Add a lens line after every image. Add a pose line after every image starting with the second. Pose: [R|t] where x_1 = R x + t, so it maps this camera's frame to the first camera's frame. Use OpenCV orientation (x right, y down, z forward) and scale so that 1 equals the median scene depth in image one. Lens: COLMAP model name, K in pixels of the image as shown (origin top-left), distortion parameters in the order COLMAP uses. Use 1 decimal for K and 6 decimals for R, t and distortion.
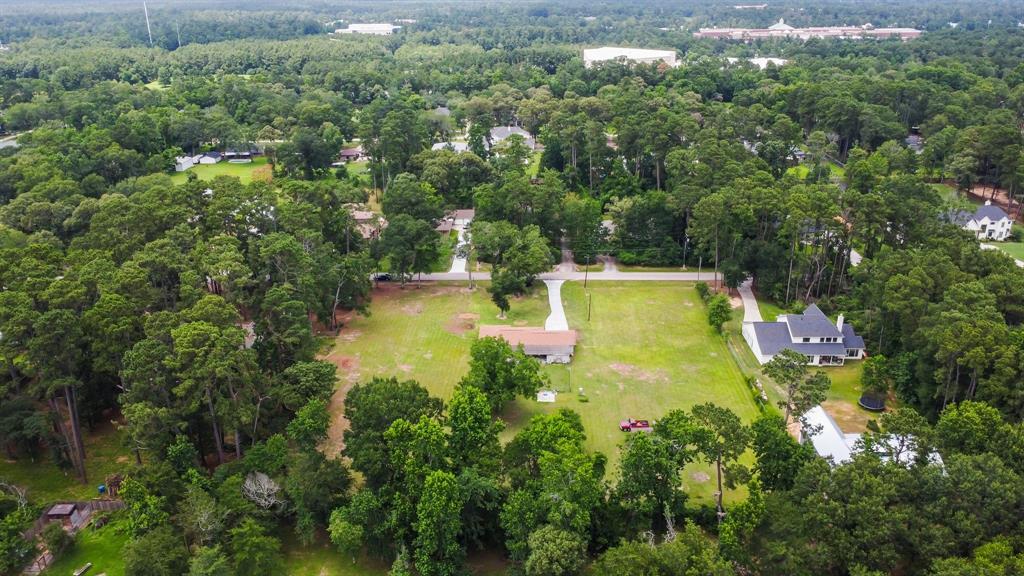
lens RADIAL K [[762.4, 0, 510.5], [0, 762.4, 285.7], [0, 0, 1]] dist [0.004154, -0.004034]
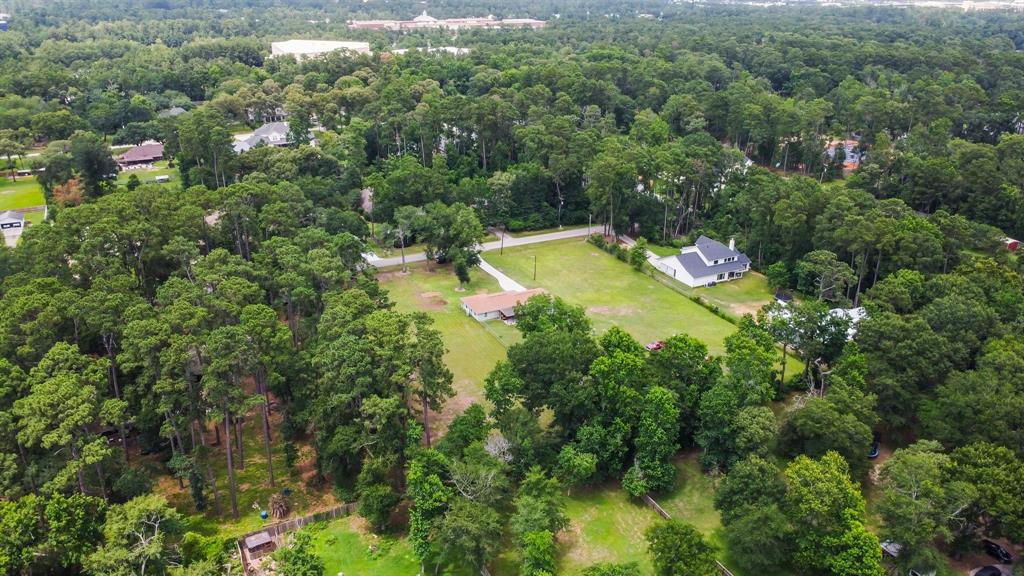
lens RADIAL K [[762.4, 0, 510.0], [0, 762.4, 285.8], [0, 0, 1]] dist [0.004154, -0.004034]
pose [[0.882753, -0.161859, 0.441077, -0.526650], [0.158138, 0.986370, 0.045470, -0.002233], [-0.442425, 0.029612, 0.896317, 0.018929]]
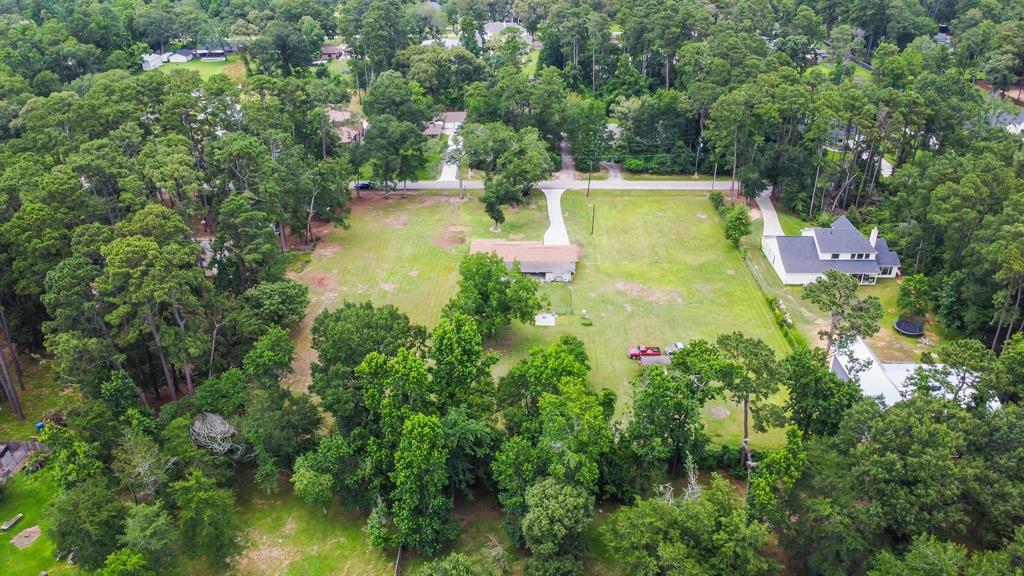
lens RADIAL K [[762.4, 0, 509.3], [0, 762.4, 285.8], [0, 0, 1]] dist [0.004154, -0.004034]
pose [[0.999991, 0.000953, 0.004198, 0.001107], [-0.001434, 0.993234, 0.116124, 0.002306], [-0.004059, -0.116129, 0.993226, 0.117681]]
